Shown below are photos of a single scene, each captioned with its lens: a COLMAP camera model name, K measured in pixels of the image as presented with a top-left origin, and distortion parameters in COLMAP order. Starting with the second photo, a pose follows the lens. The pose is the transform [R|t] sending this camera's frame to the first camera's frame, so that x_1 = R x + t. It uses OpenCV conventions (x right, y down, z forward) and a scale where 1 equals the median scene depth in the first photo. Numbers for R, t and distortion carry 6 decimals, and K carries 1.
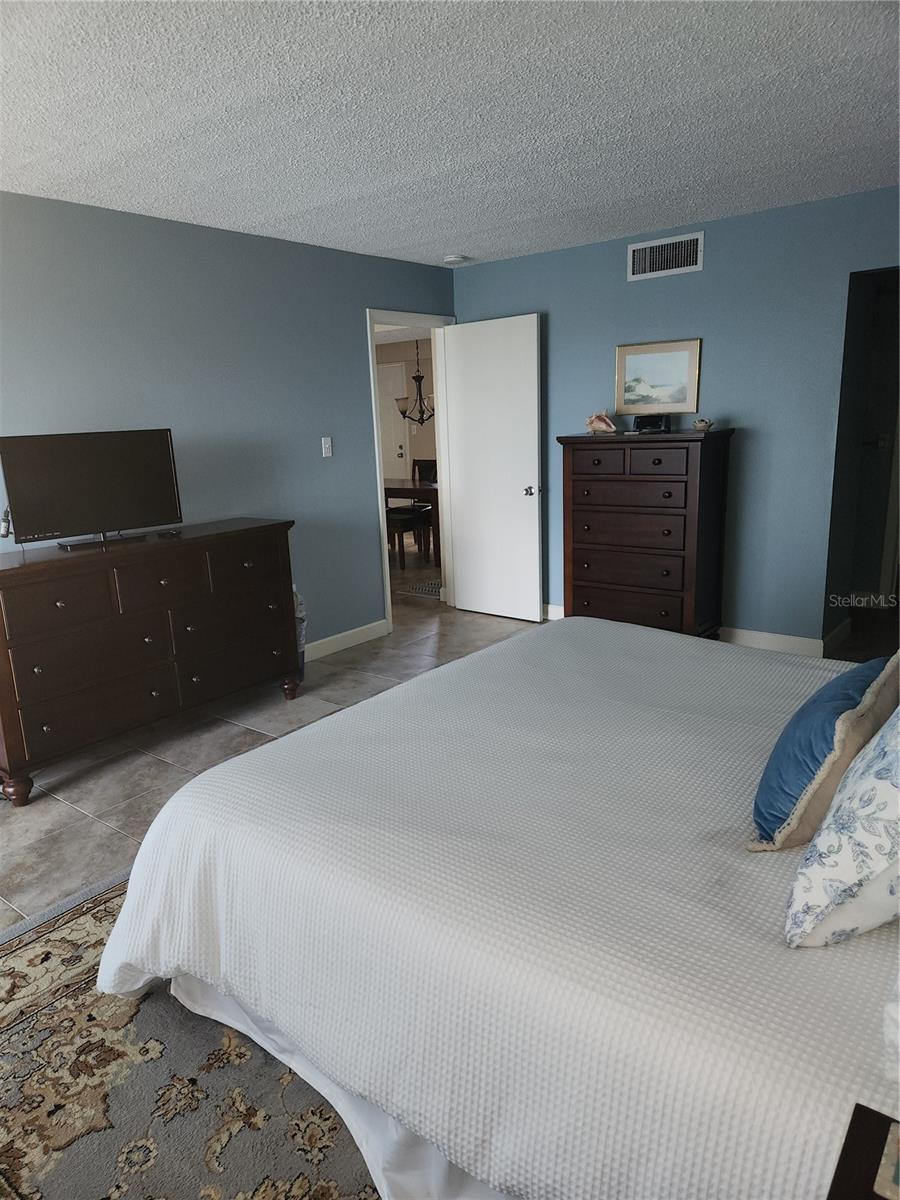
lens RADIAL K [[801.5, 0, 444.1], [0, 801.5, 599.3], [0, 0, 1]] dist [0.068039, -0.073010]
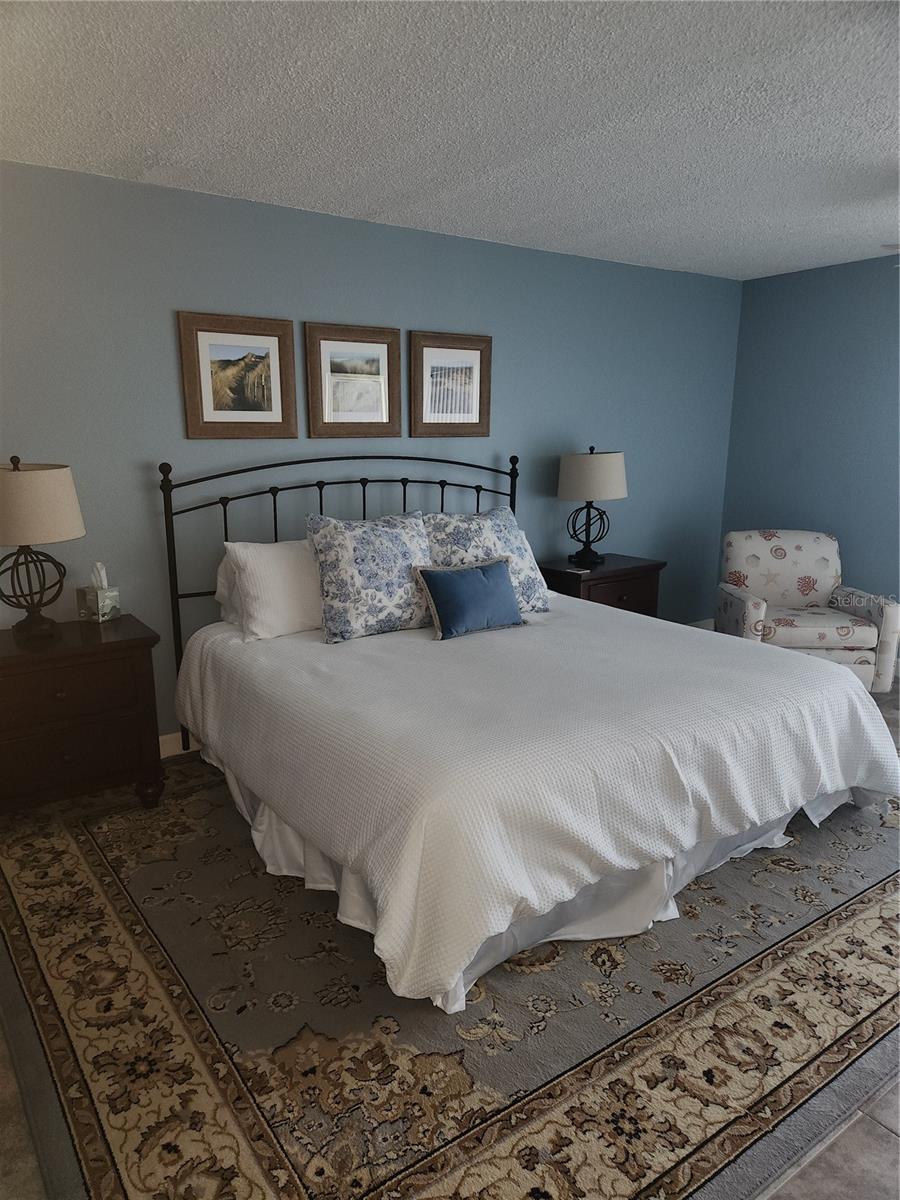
lens RADIAL K [[737.4, 0, 451.2], [0, 737.4, 609.7], [0, 0, 1]] dist [0.053659, -0.049020]
pose [[-0.948447, -0.048275, 0.313238, -0.379173], [0.101856, 0.889474, 0.445489, -0.310112], [-0.300123, 0.454428, -0.838702, 1.266252]]
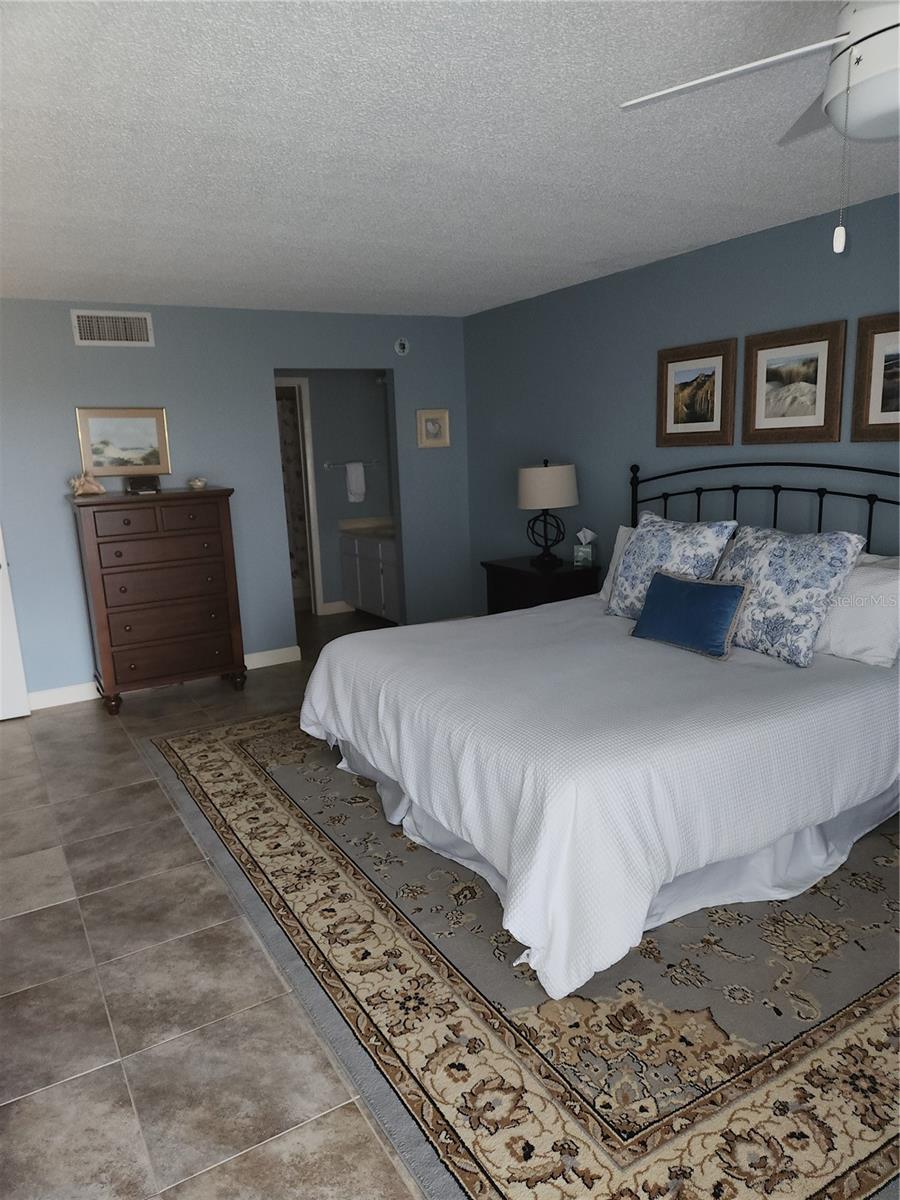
lens RADIAL K [[801.5, 0, 444.1], [0, 801.5, 599.3], [0, 0, 1]] dist [0.068039, -0.073010]
pose [[0.356610, -0.158319, 0.920741, -1.019689], [0.242475, 0.967450, 0.072438, -0.095823], [-0.902239, 0.197424, 0.383390, 0.483003]]
